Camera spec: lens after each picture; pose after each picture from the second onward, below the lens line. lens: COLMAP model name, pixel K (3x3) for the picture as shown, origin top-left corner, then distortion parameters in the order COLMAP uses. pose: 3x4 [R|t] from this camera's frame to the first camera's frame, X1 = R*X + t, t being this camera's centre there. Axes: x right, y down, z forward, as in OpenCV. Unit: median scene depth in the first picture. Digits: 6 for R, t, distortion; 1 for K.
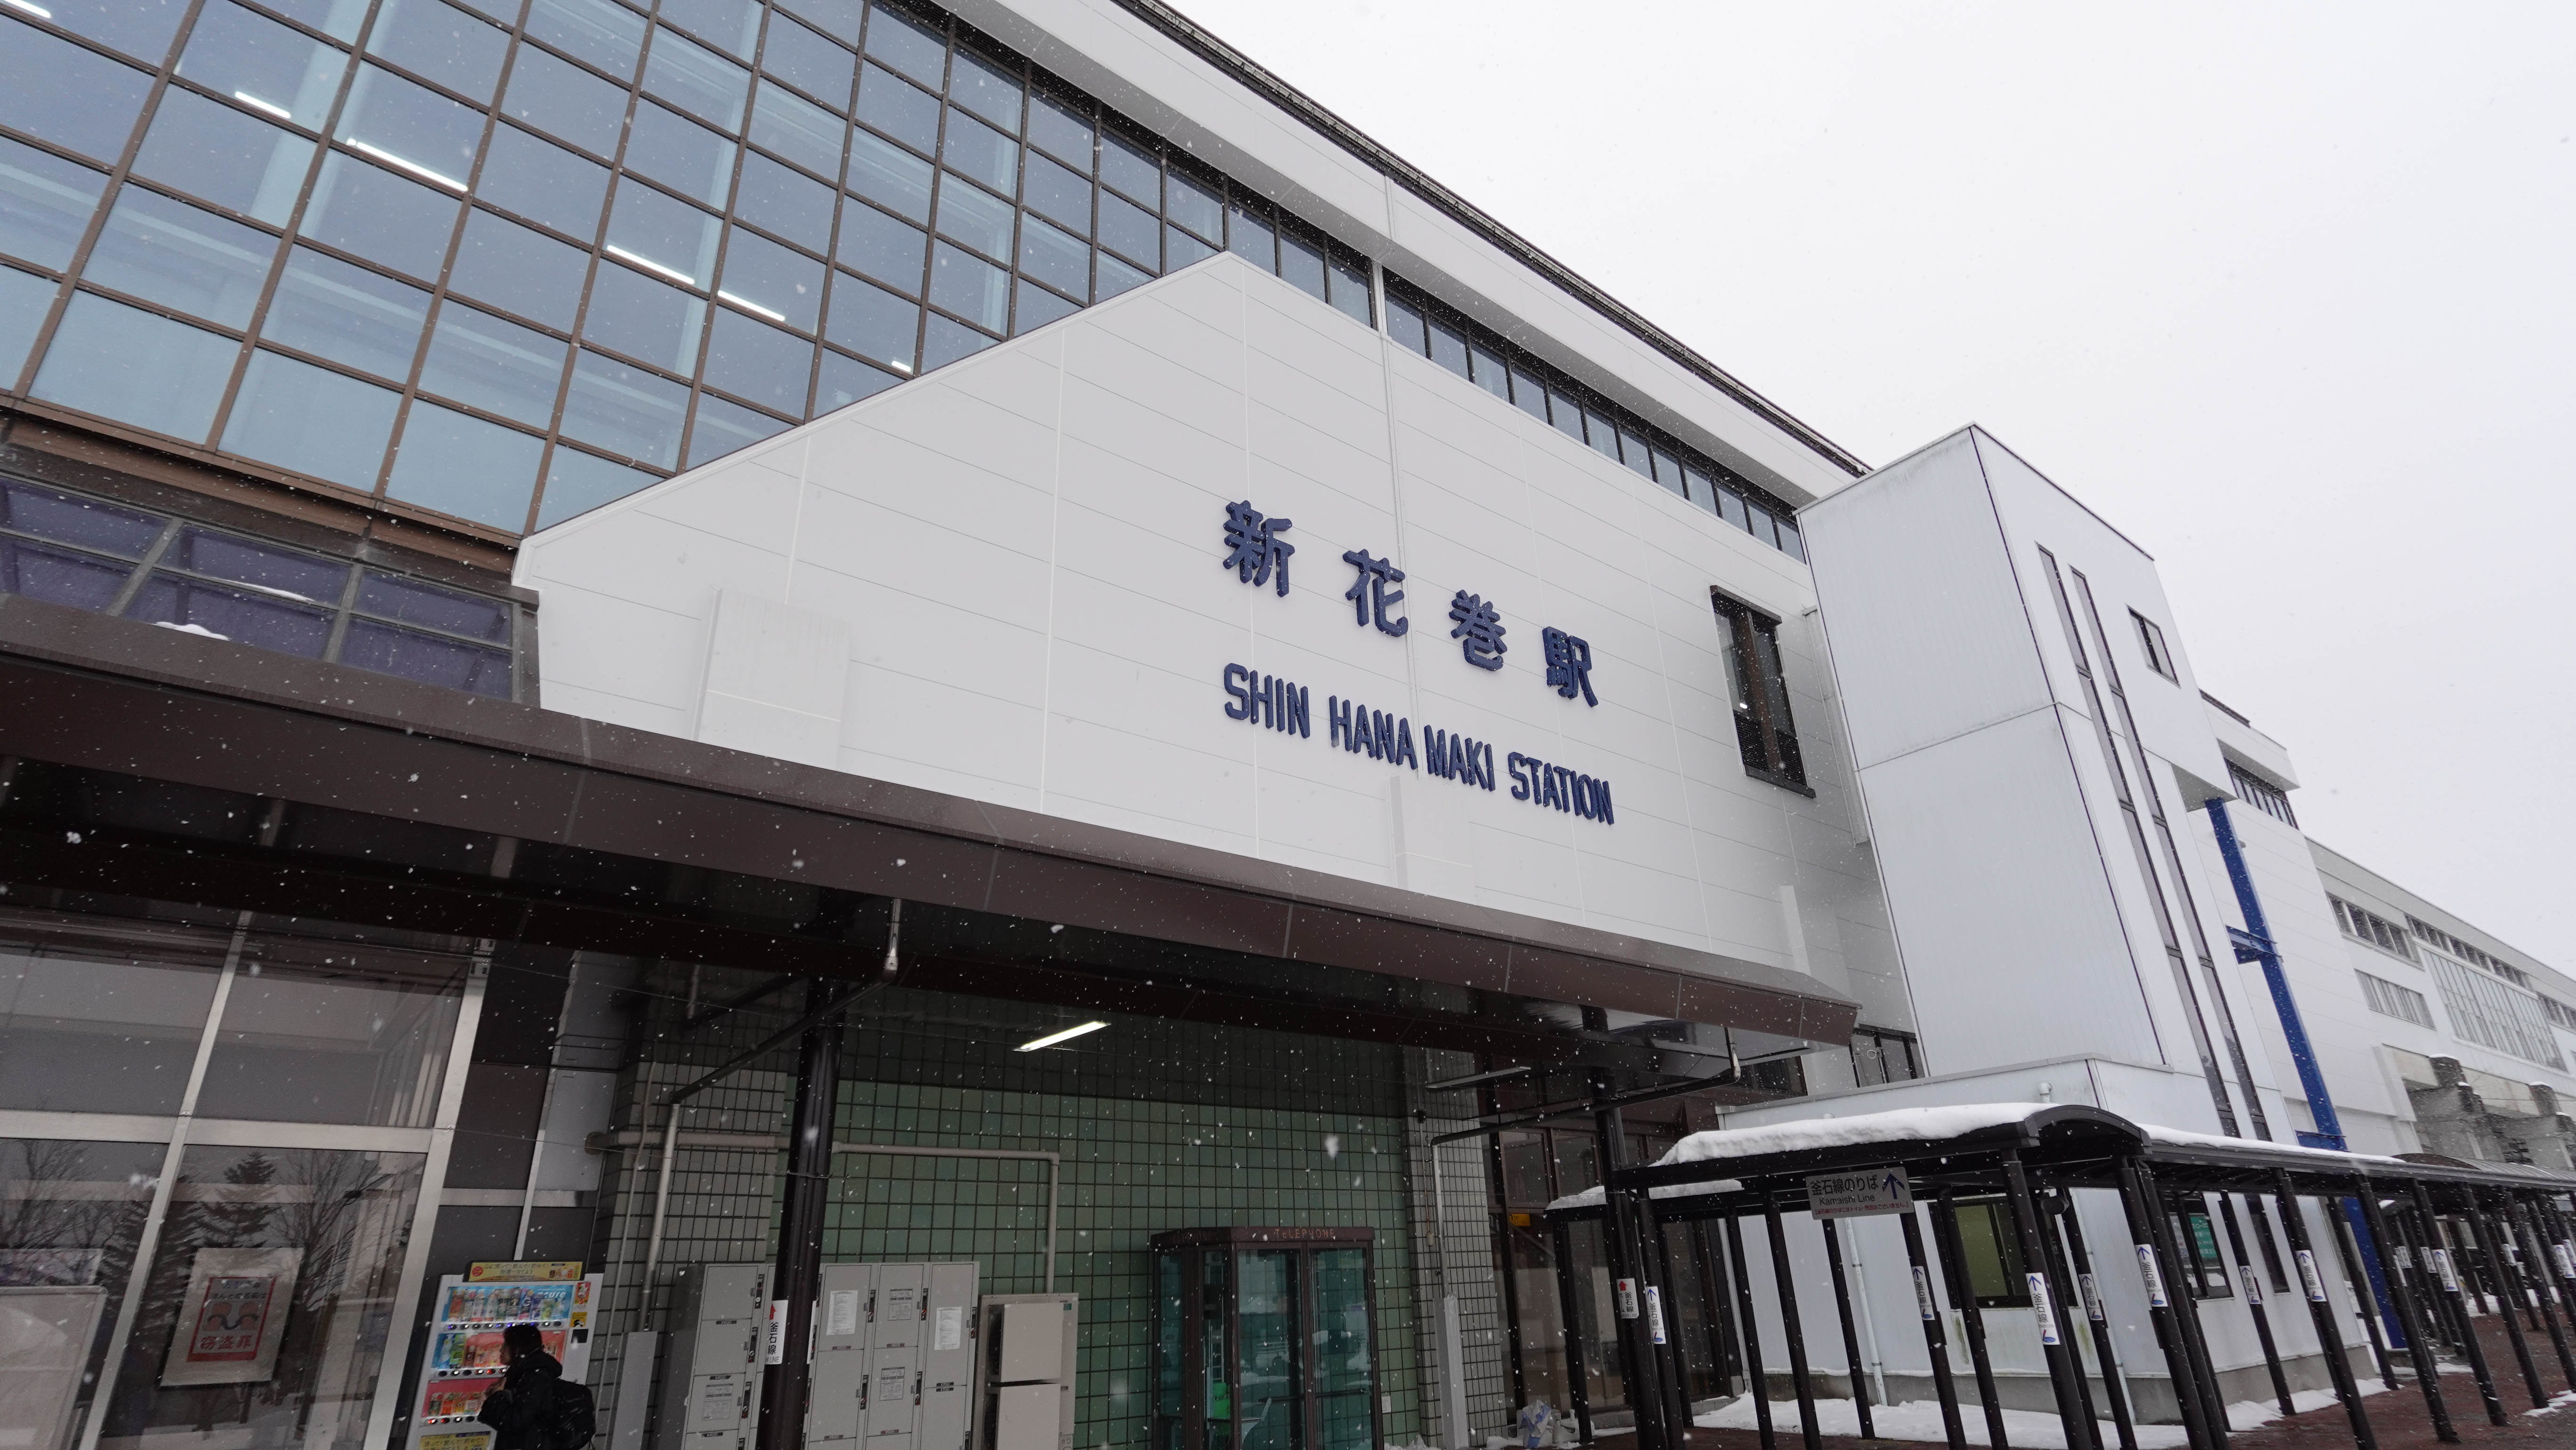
lens RADIAL K [[1224.1, 0, 1288.0], [0, 1224.1, 725.0], [0, 0, 1]] dist [-0.004221, -0.015342]
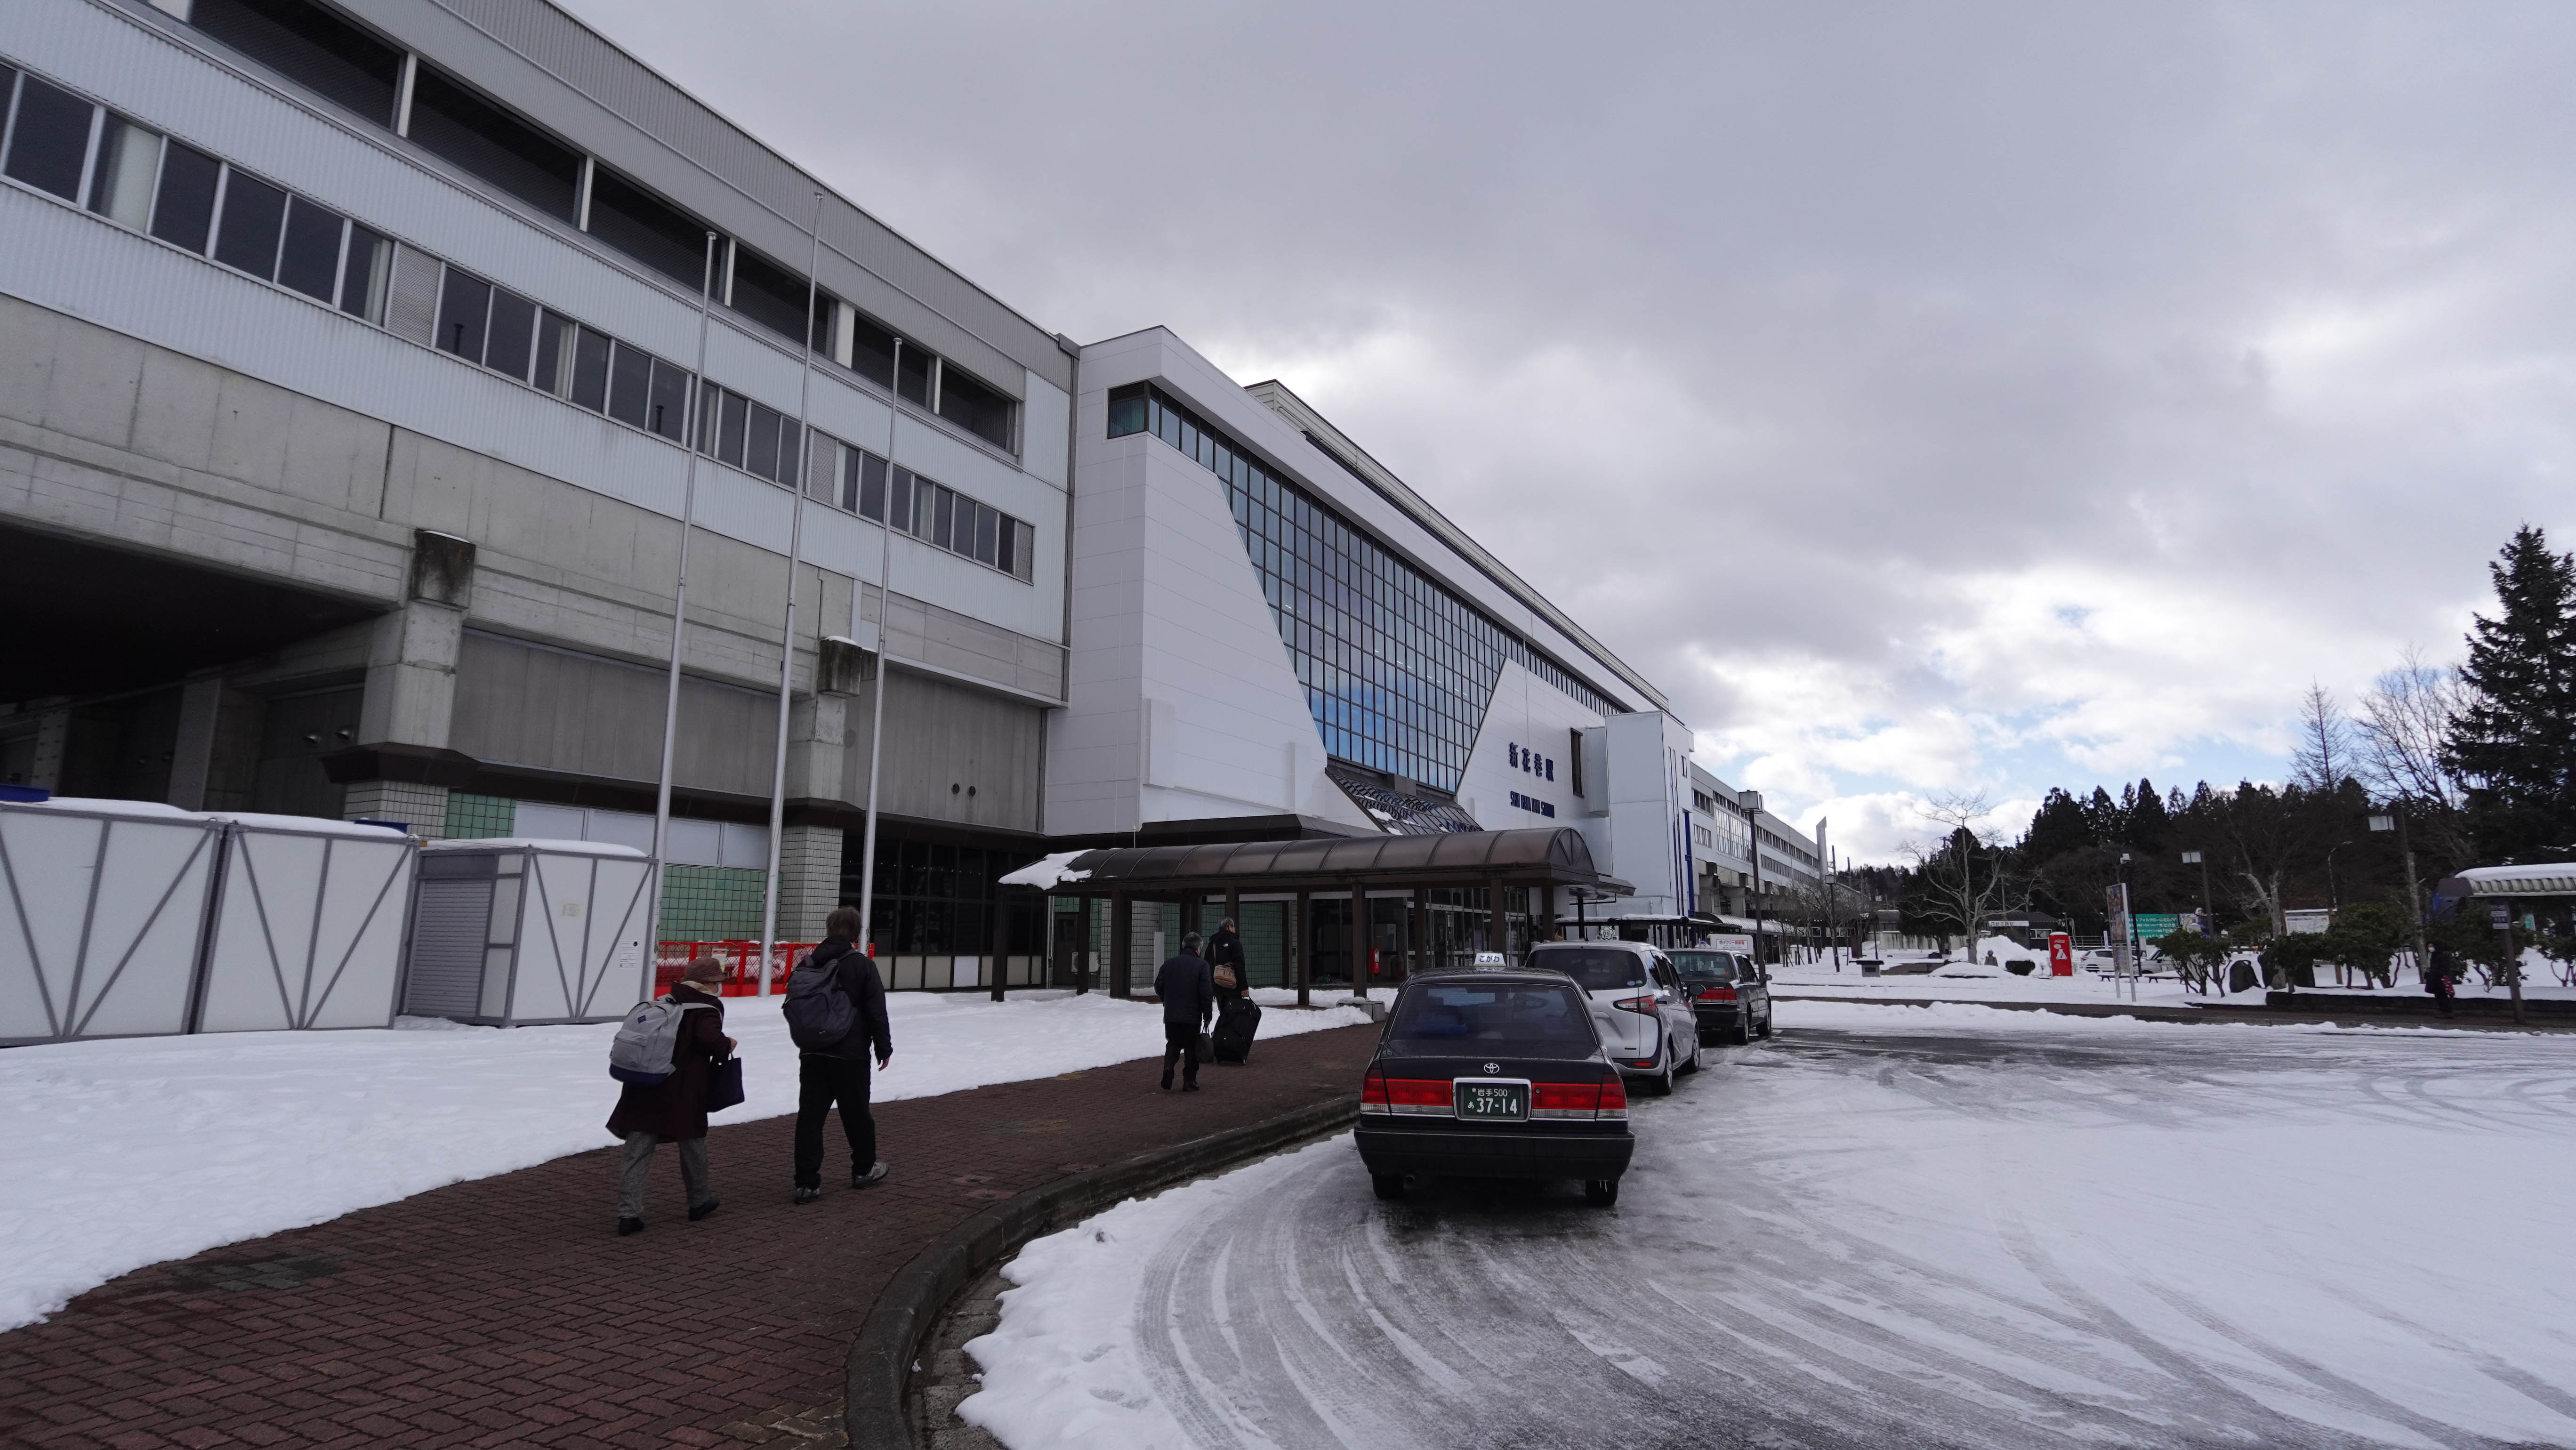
lens RADIAL K [[1224.1, 0, 1288.0], [0, 1224.1, 725.0], [0, 0, 1]] dist [-0.004221, -0.015342]
pose [[0.908544, 0.102271, 0.405079, -1.773257], [-0.202145, 0.956137, 0.211988, -0.719307], [-0.365631, -0.274485, 0.889366, -1.694749]]
